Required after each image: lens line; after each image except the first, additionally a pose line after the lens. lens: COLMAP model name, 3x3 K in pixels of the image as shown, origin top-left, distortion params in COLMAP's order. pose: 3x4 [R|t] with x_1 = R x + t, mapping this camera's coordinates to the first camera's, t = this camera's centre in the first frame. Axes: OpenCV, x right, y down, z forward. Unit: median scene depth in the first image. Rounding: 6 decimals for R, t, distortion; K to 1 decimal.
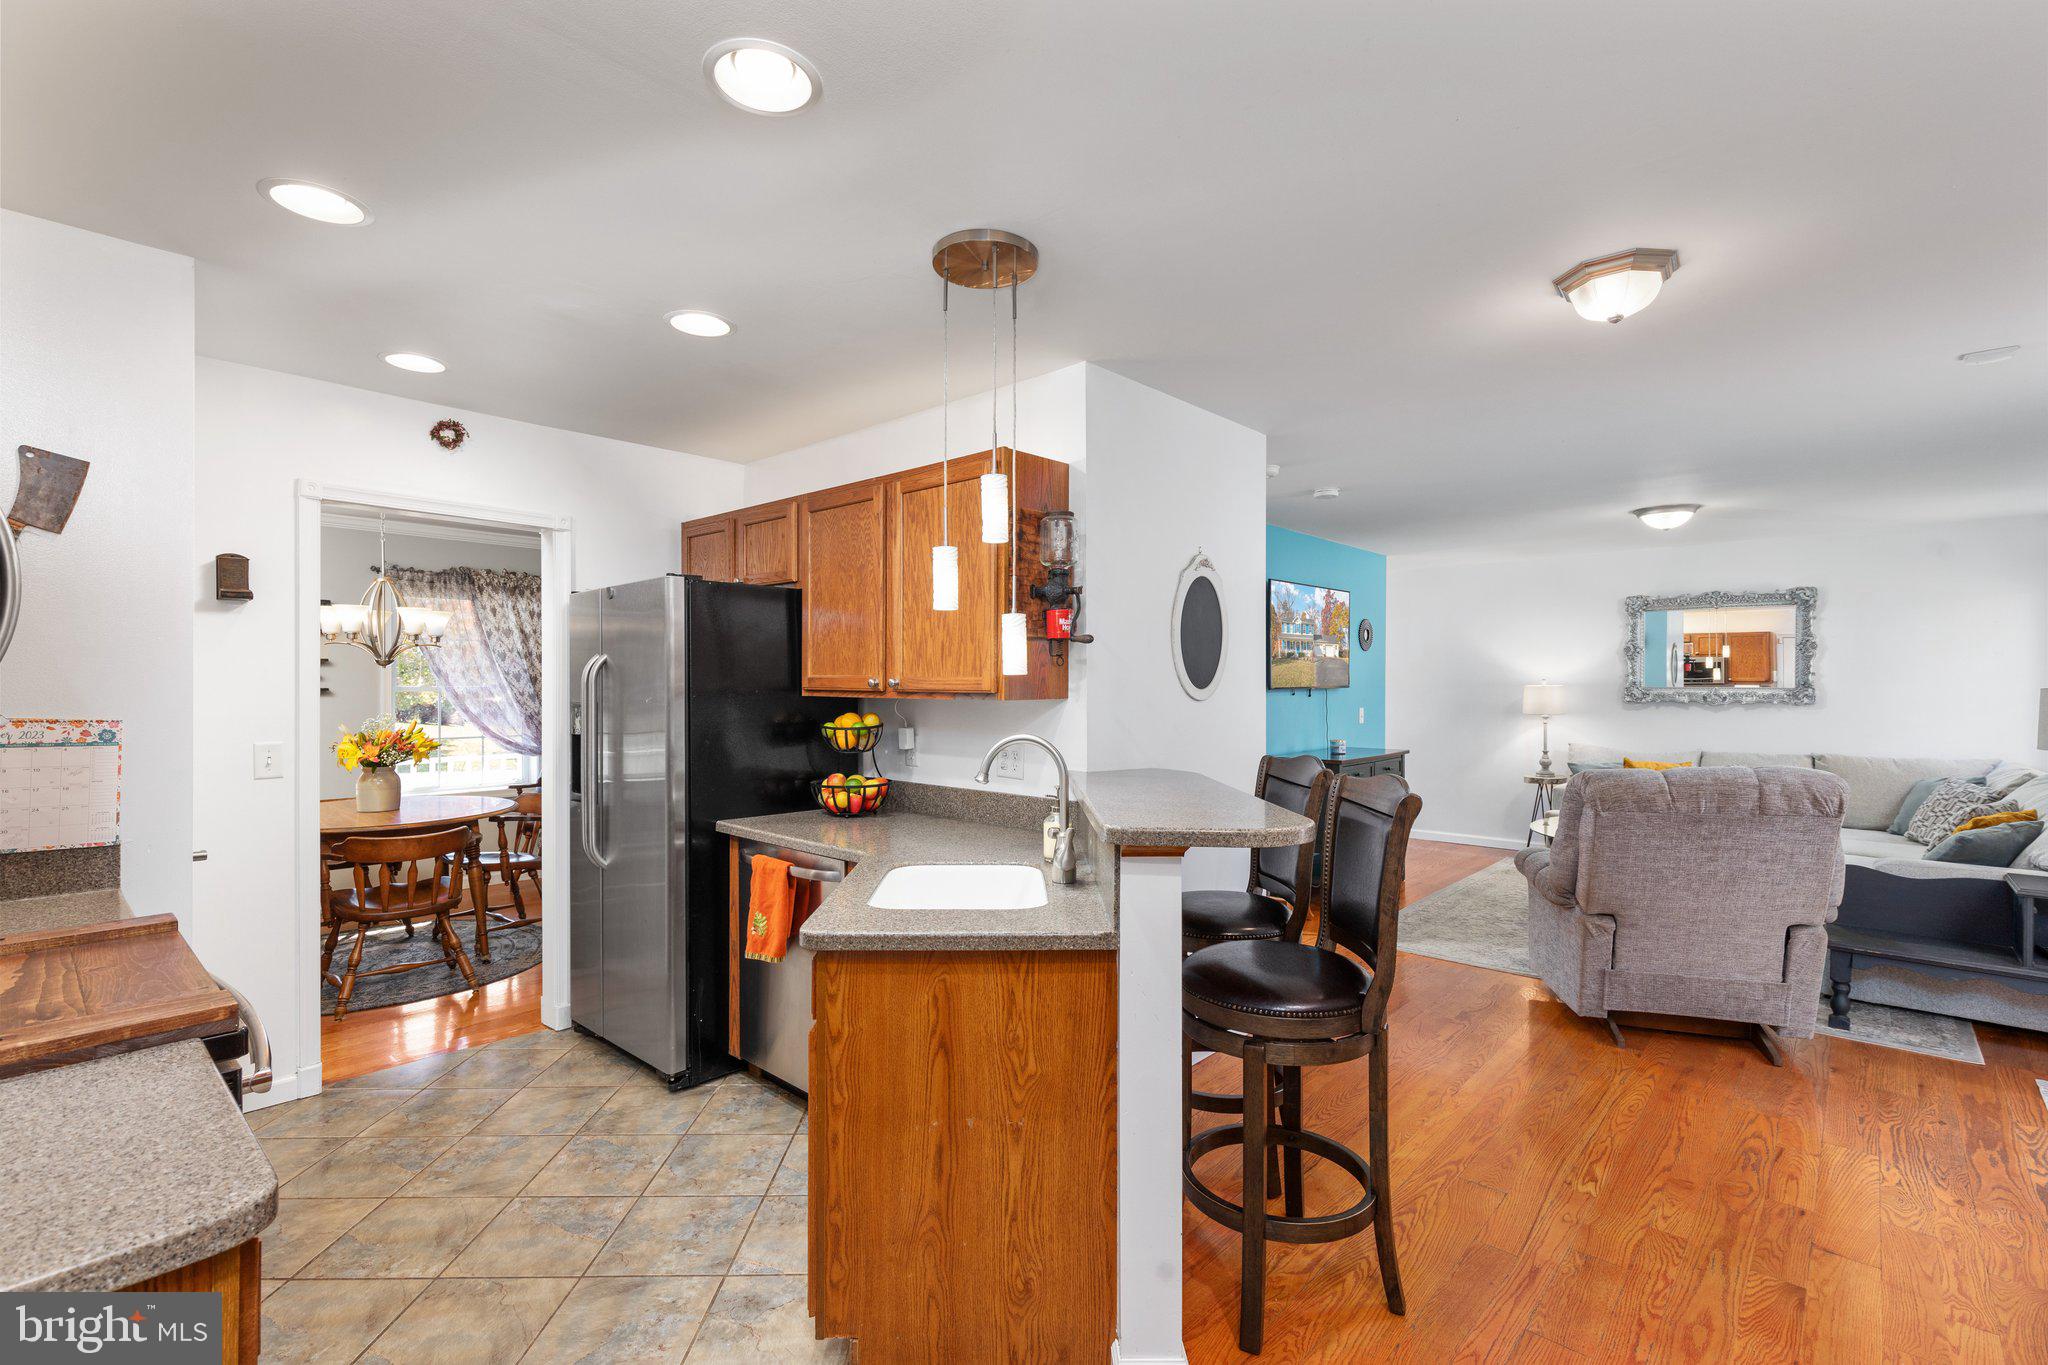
lens RADIAL K [[913.0, 0, 1033.3], [0, 913.0, 685.5], [0, 0, 1]] dist [0.007592, -0.001347]
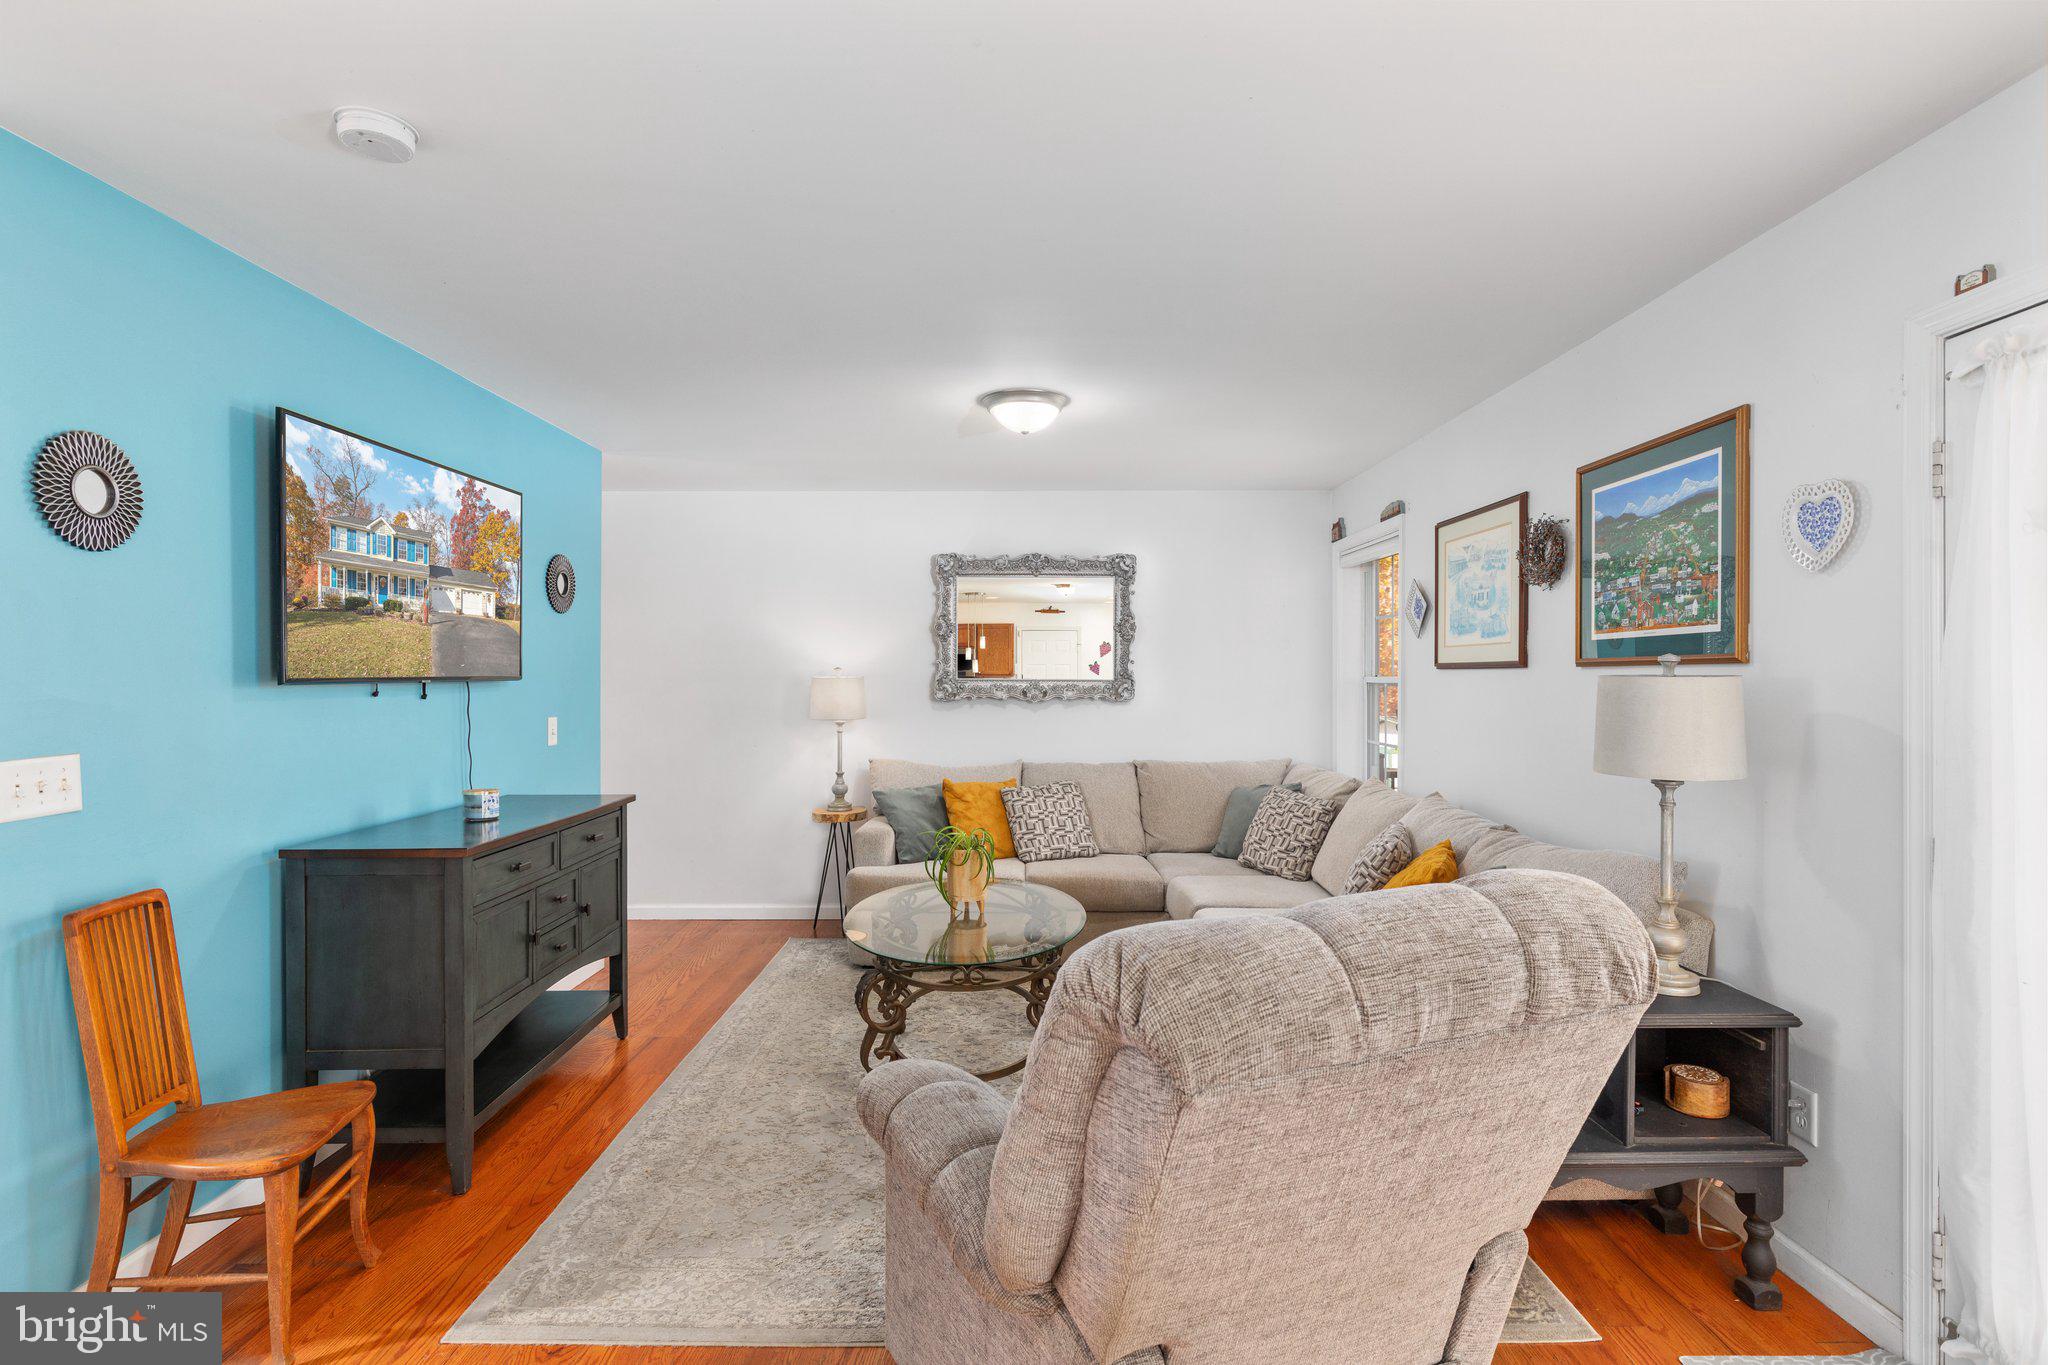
lens RADIAL K [[1008.0, 0, 1018.6], [0, 1008.0, 675.8], [0, 0, 1]] dist [0.001773, -0.000547]
pose [[0.747844, 0.001403, 0.663873, 0.182841], [0.001262, 0.999993, -0.003535, 0.002914], [-0.663873, 0.003481, 0.747837, 0.398848]]
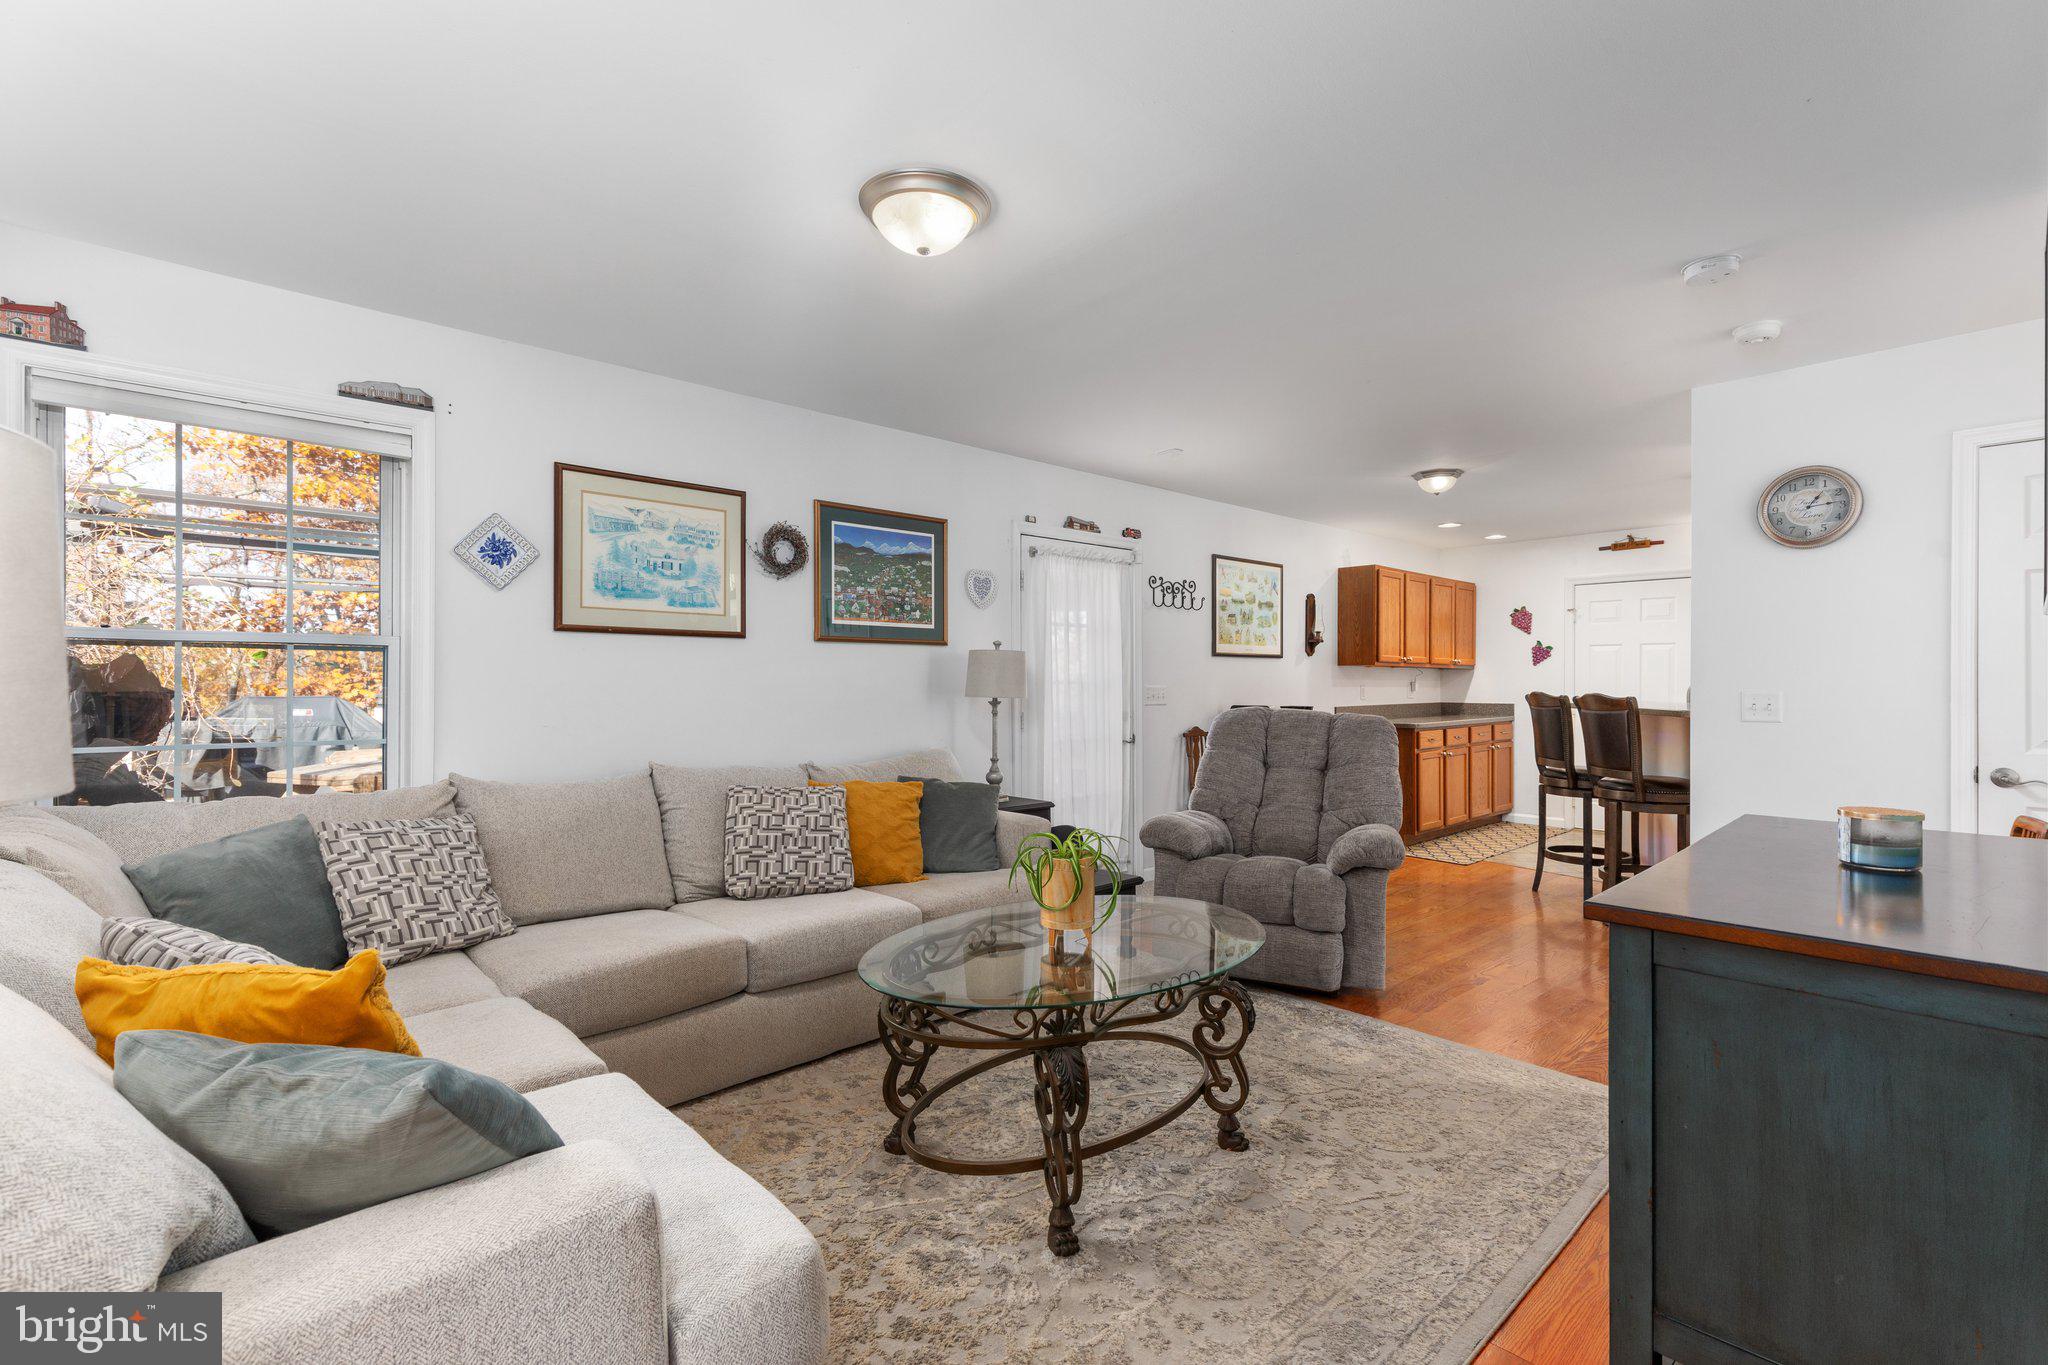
lens RADIAL K [[913.0, 0, 1029.2], [0, 913.0, 680.9], [0, 0, 1]] dist [0.007592, -0.001347]
pose [[-0.995727, -0.006622, 0.092107, 0.518354], [-0.006094, 0.999963, 0.006012, 0.020397], [-0.092143, 0.005425, -0.995731, 1.219338]]
